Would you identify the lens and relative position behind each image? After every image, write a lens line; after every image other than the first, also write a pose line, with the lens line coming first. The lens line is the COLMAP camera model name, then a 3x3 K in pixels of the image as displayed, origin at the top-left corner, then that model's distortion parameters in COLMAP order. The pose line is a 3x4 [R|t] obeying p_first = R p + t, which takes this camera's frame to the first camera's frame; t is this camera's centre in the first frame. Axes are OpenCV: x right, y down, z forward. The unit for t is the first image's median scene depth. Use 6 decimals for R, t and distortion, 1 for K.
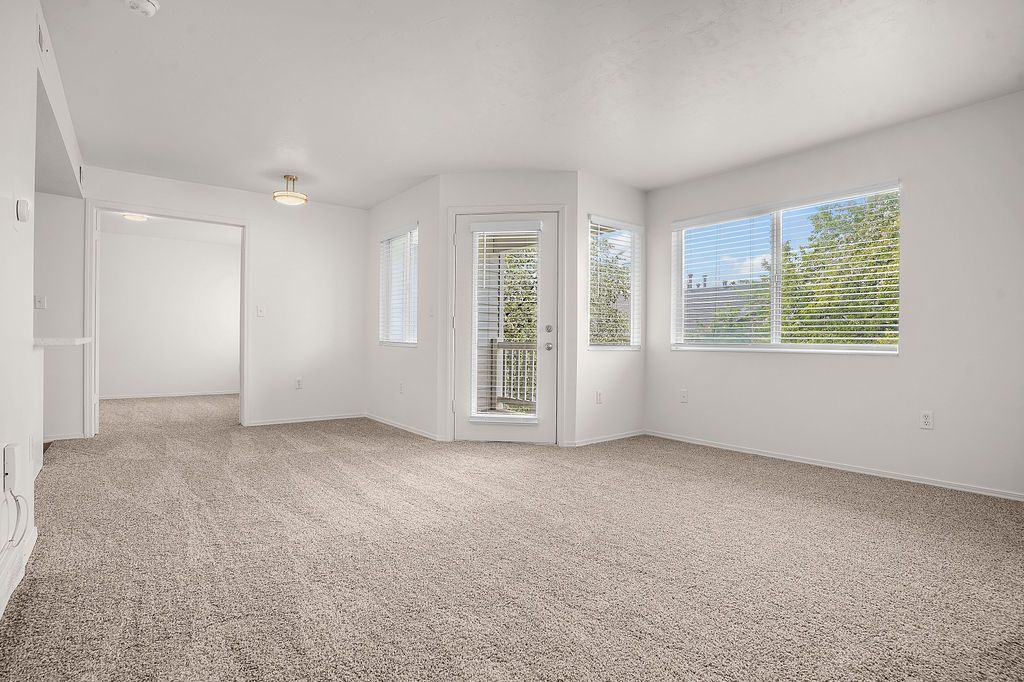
lens RADIAL K [[510.7, 0, 512.1], [0, 510.7, 339.6], [0, 0, 1]] dist [0.004515, 0.003256]
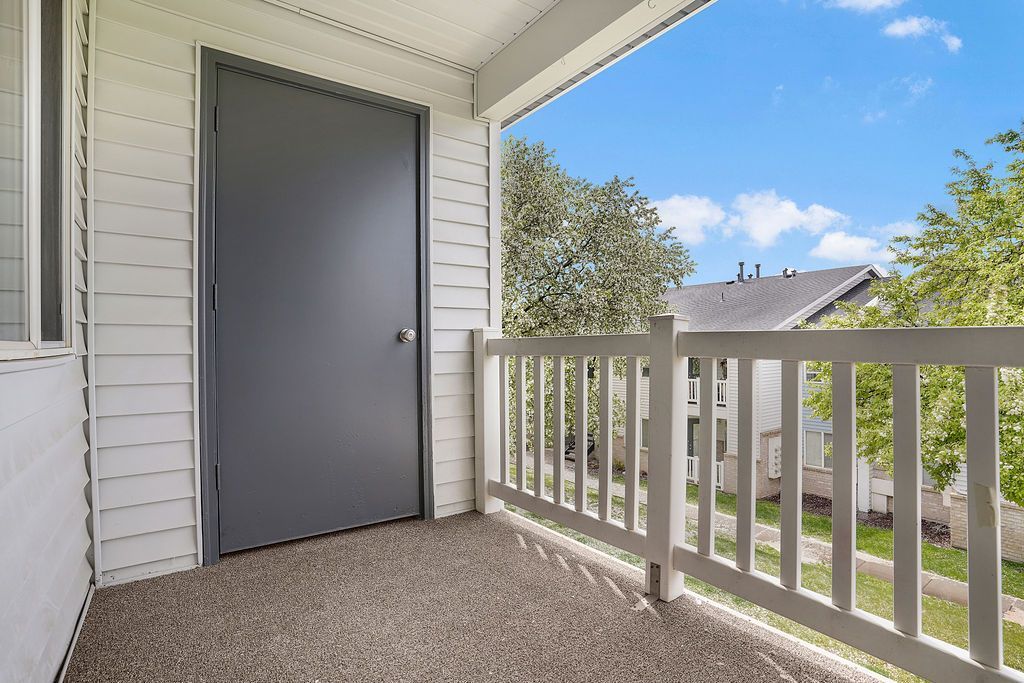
lens RADIAL K [[510.7, 0, 512.2], [0, 510.7, 334.9], [0, 0, 1]] dist [0.004515, 0.003256]
pose [[0.999113, -0.004001, -0.041928, 0.006645], [0.003537, 0.999932, -0.011135, 0.006415], [0.041970, 0.010977, 0.999059, 0.643677]]
